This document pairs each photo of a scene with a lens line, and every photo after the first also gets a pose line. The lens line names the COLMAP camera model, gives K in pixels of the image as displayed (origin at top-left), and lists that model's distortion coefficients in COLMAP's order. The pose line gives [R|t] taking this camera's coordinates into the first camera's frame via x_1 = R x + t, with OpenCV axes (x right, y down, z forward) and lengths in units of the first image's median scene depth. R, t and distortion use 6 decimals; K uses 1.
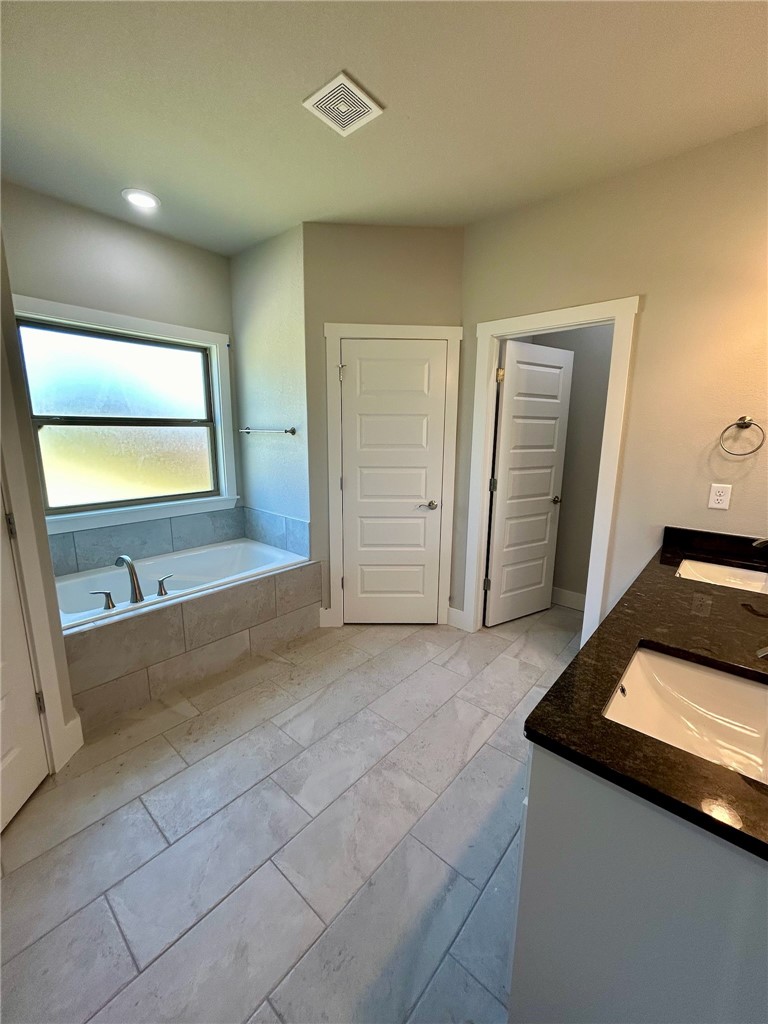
lens RADIAL K [[413.3, 0, 383.8], [0, 413.3, 512.1], [0, 0, 1]] dist [-0.001992, -0.000190]
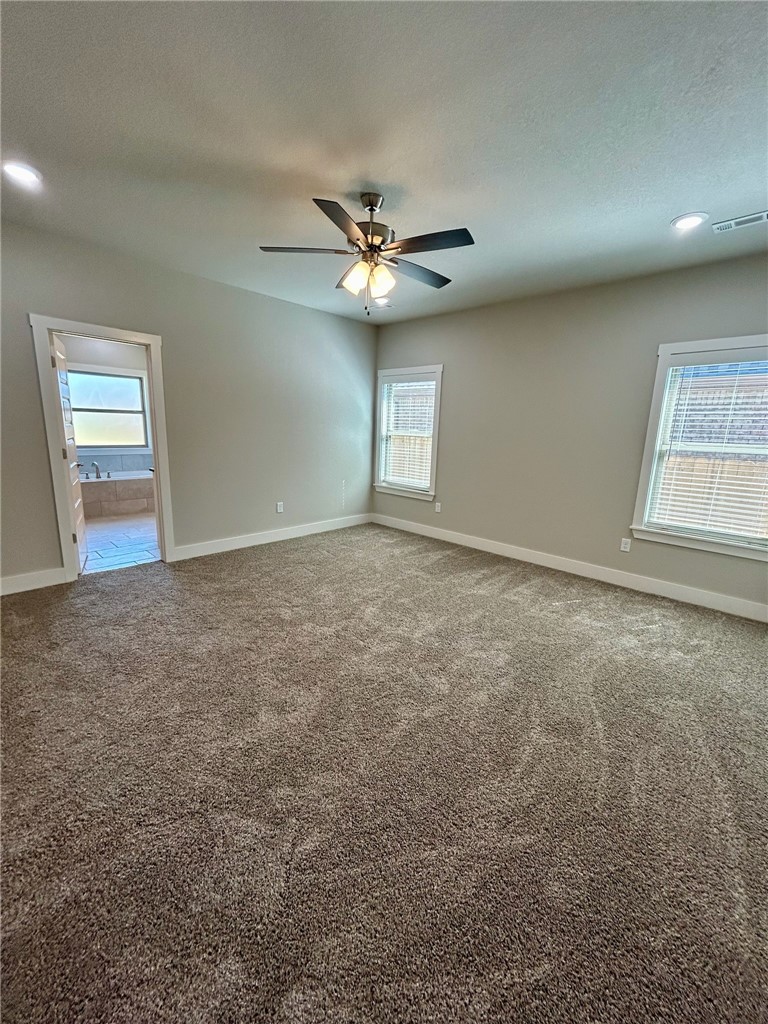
lens RADIAL K [[413.3, 0, 382.2], [0, 413.3, 512.6], [0, 0, 1]] dist [-0.001992, -0.000190]
pose [[0.998158, 0.032134, -0.051466, 1.471964], [-0.031309, 0.999369, 0.016758, 0.355307], [0.051972, -0.015115, 0.998534, -1.678812]]
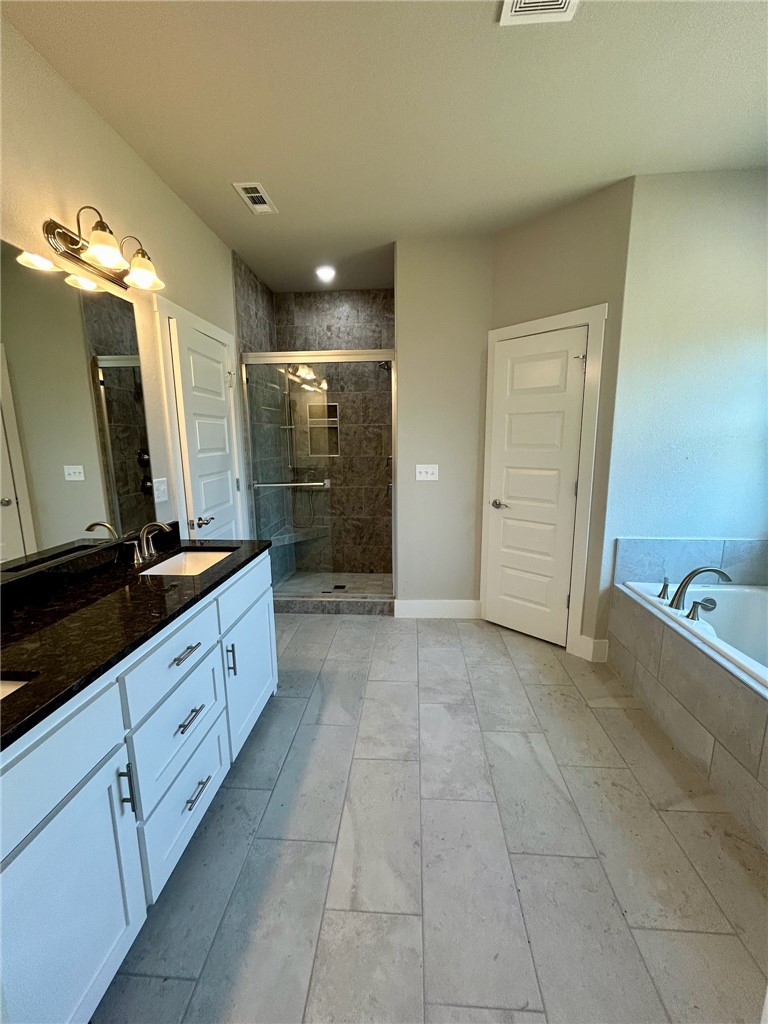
lens RADIAL K [[413.3, 0, 384.0], [0, 413.3, 509.5], [0, 0, 1]] dist [-0.001992, -0.000190]
pose [[-0.800186, 0.098478, -0.591611, 0.543335], [-0.112822, 0.944101, 0.309750, -0.242705], [0.589044, 0.314604, -0.744346, 1.378351]]
